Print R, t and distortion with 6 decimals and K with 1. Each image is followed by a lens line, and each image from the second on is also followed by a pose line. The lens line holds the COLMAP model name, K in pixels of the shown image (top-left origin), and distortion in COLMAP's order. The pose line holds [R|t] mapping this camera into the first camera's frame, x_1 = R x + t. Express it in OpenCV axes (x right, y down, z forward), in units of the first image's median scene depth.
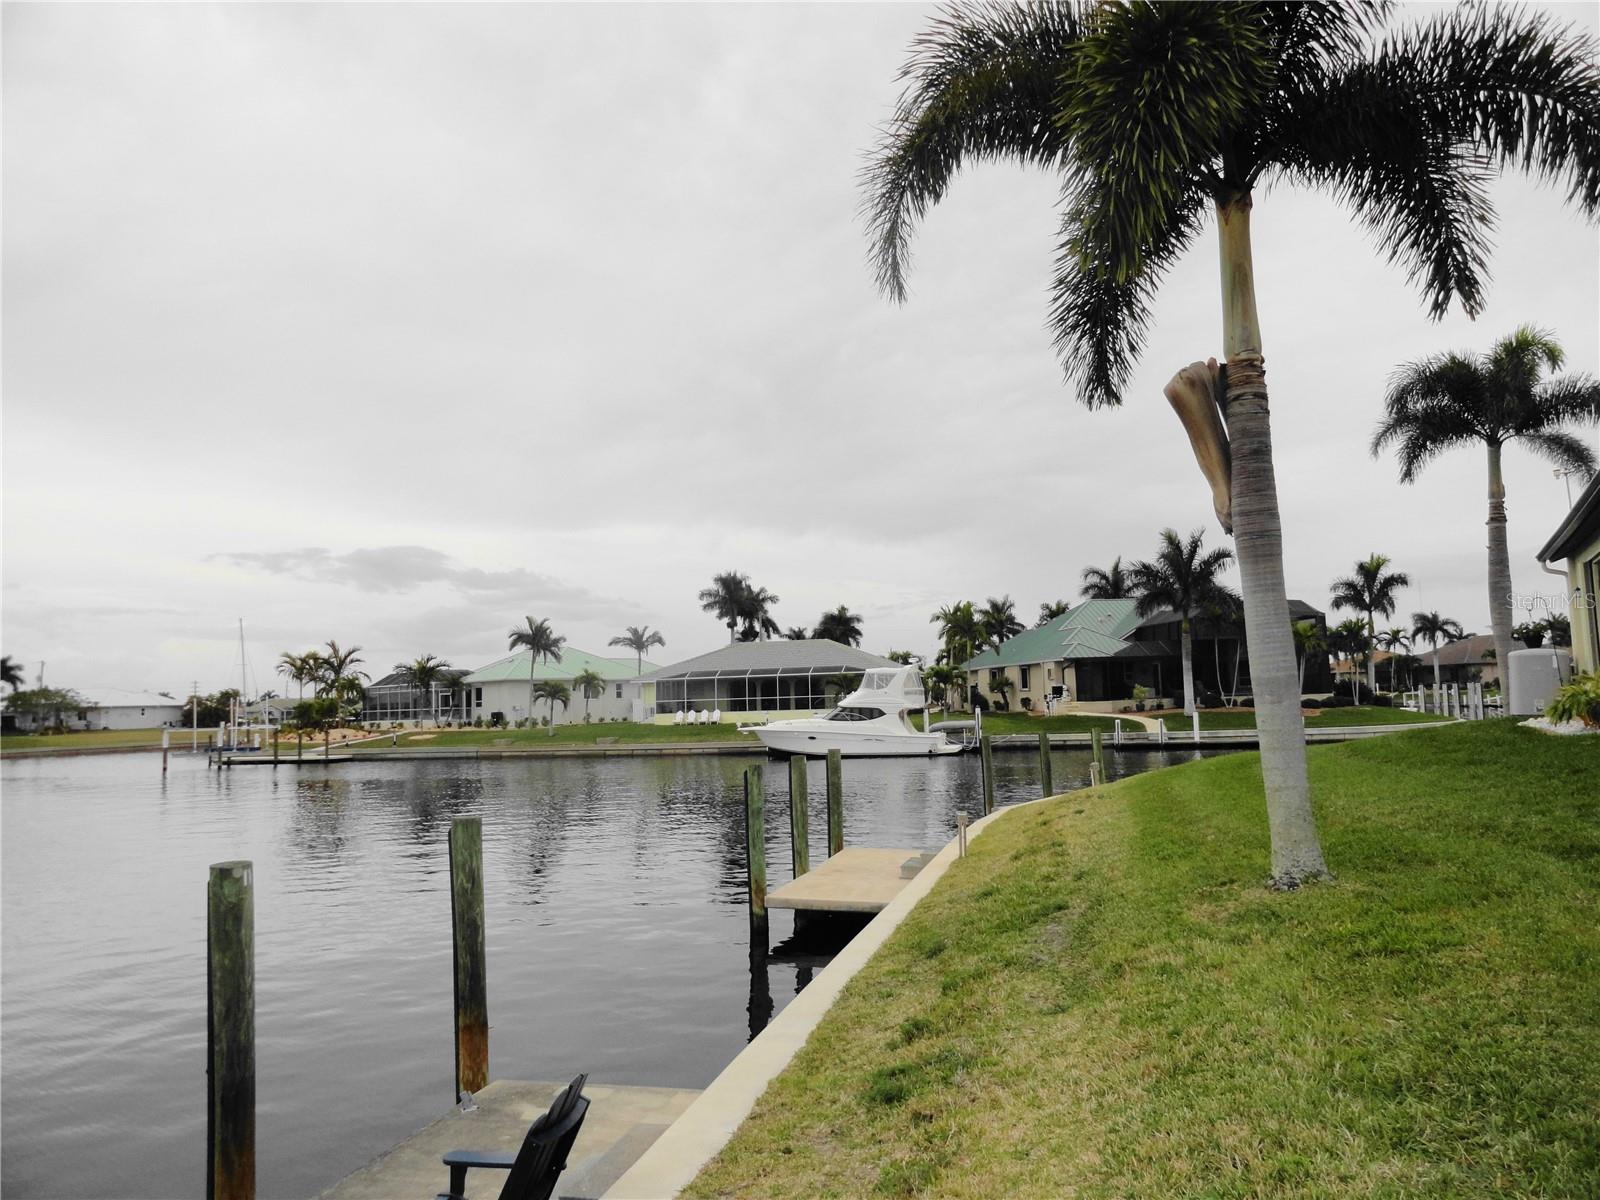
lens RADIAL K [[1095.2, 0, 800.0], [0, 1095.2, 600.0], [0, 0, 1]] dist [-0.001904, 0.003290]
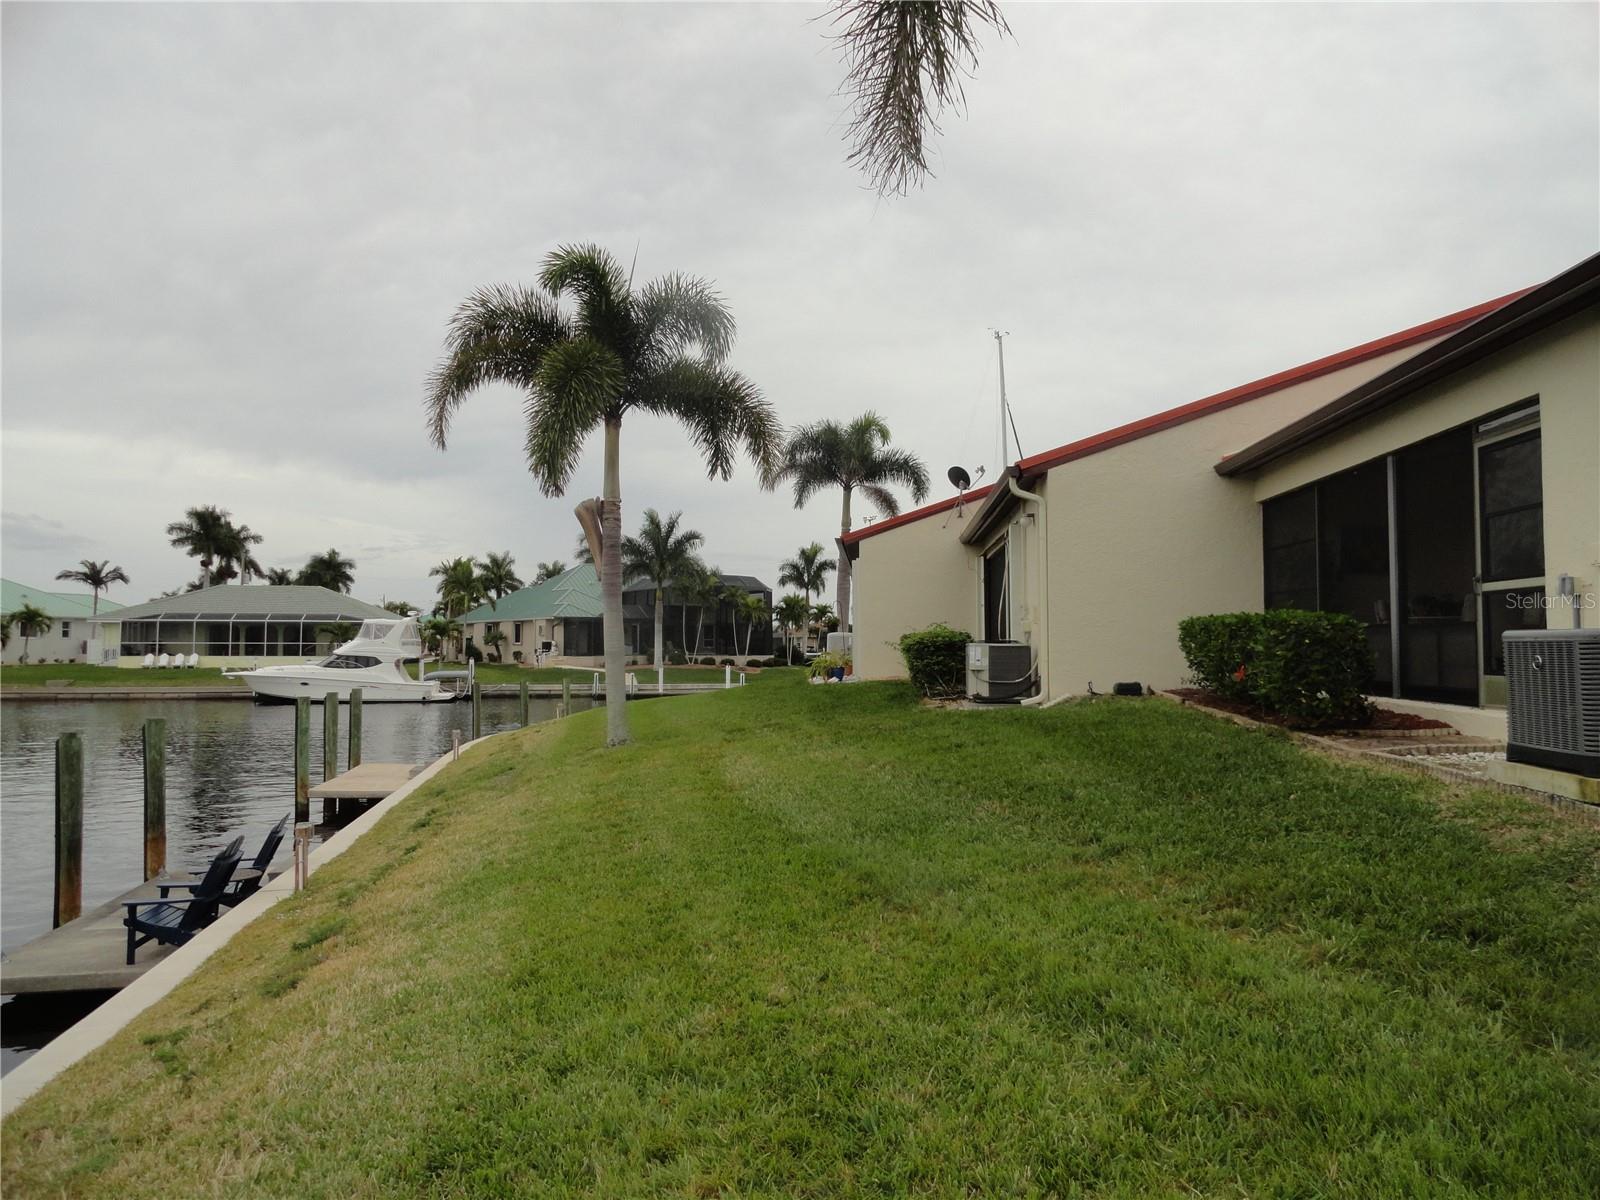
lens RADIAL K [[1095.2, 0, 800.0], [0, 1095.2, 600.0], [0, 0, 1]] dist [-0.001904, 0.003290]
pose [[0.899622, 0.050793, 0.433705, -0.016362], [-0.069309, 0.997230, 0.026976, -0.010420], [-0.431134, -0.054328, 0.900651, -0.101002]]
